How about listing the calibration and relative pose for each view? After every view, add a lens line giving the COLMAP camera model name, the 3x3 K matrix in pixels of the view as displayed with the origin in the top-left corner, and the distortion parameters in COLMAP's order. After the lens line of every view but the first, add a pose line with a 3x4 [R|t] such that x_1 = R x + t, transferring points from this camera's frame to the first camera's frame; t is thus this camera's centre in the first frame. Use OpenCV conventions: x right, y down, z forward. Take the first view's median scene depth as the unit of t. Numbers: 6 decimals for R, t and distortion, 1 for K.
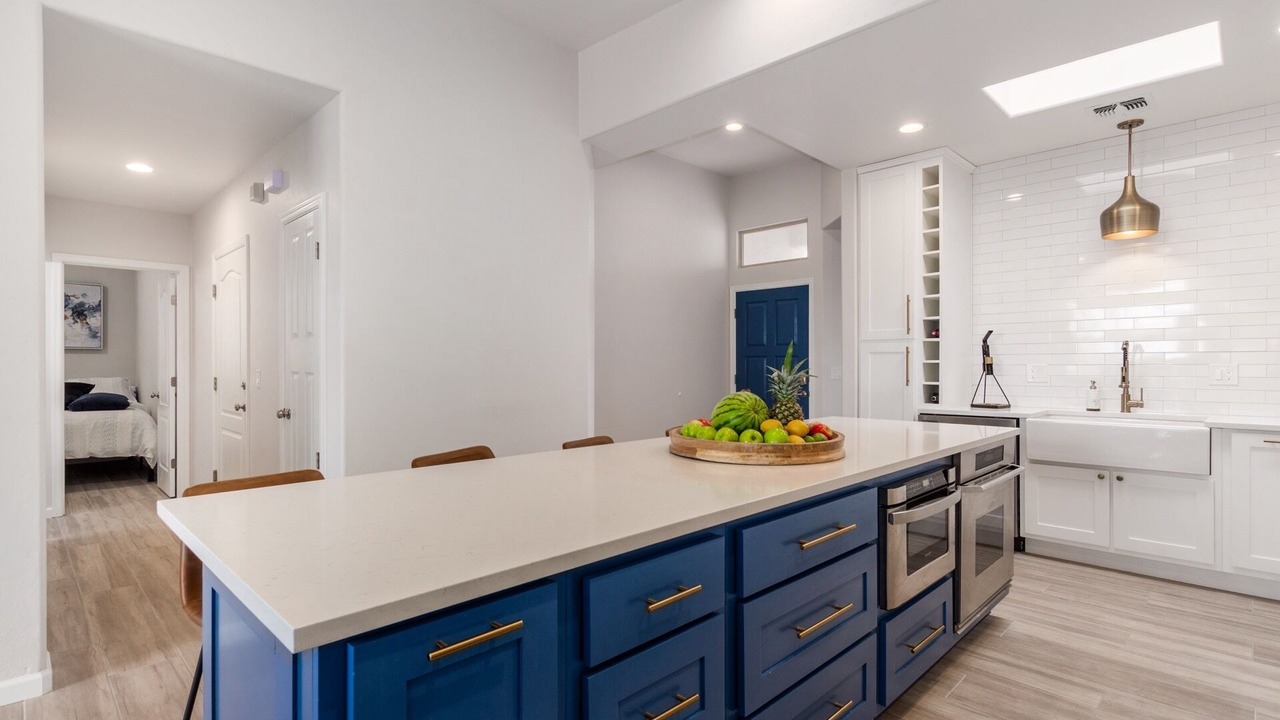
lens RADIAL K [[625.1, 0, 636.3], [0, 625.1, 363.7], [0, 0, 1]] dist [0.013692, -0.003370]
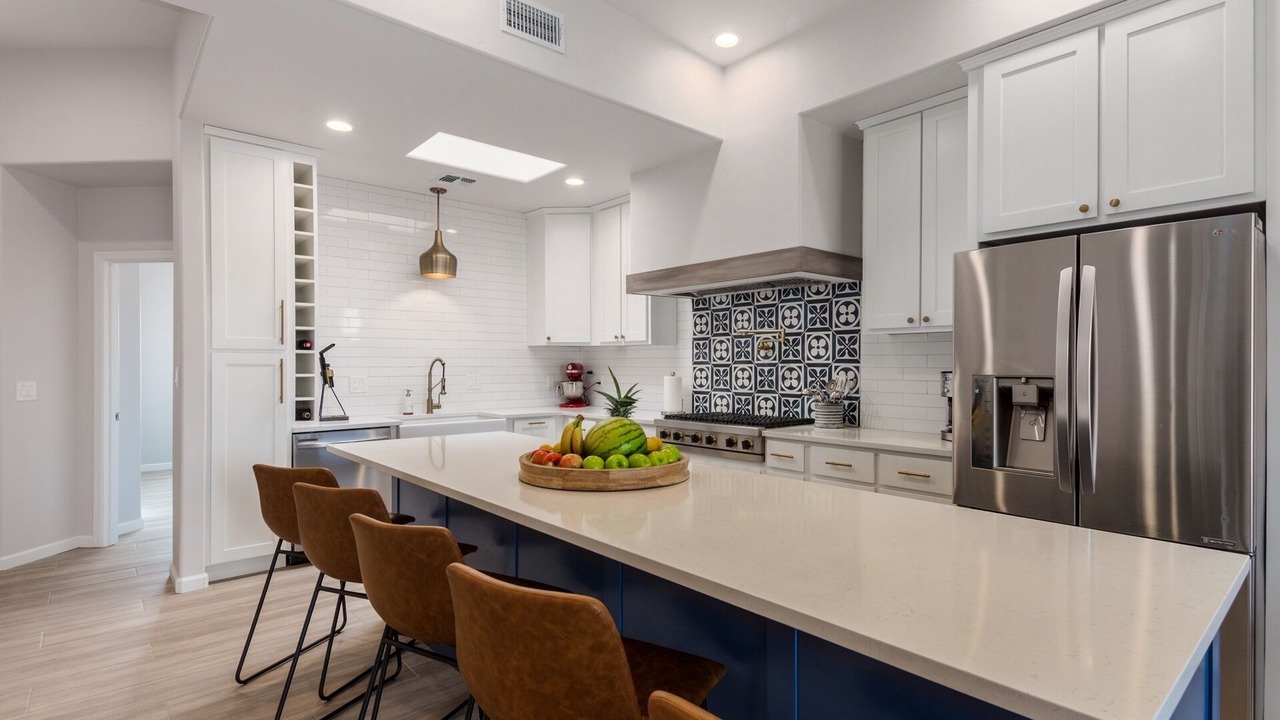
lens RADIAL K [[625.1, 0, 634.8], [0, 625.1, 366.9], [0, 0, 1]] dist [0.013692, -0.003370]
pose [[0.080632, -0.000581, 0.996744, -0.829875], [0.003032, 0.999995, 0.000338, -0.030536], [-0.996739, 0.002995, 0.080633, 0.877969]]
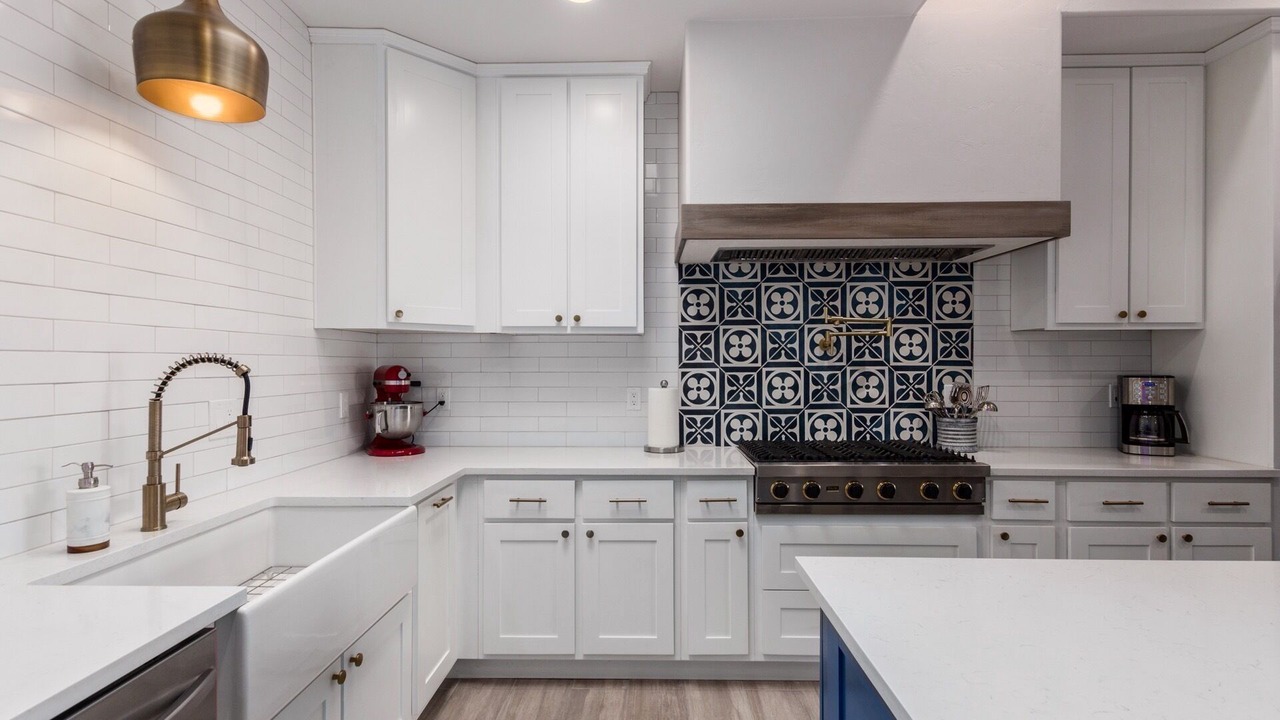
lens RADIAL K [[625.1, 0, 636.6], [0, 625.1, 361.8], [0, 0, 1]] dist [0.013692, -0.003370]
pose [[-0.684596, 0.005258, 0.728903, 0.489295], [0.006296, 0.999979, -0.001300, -0.050775], [-0.728895, 0.003700, -0.684615, 1.912362]]
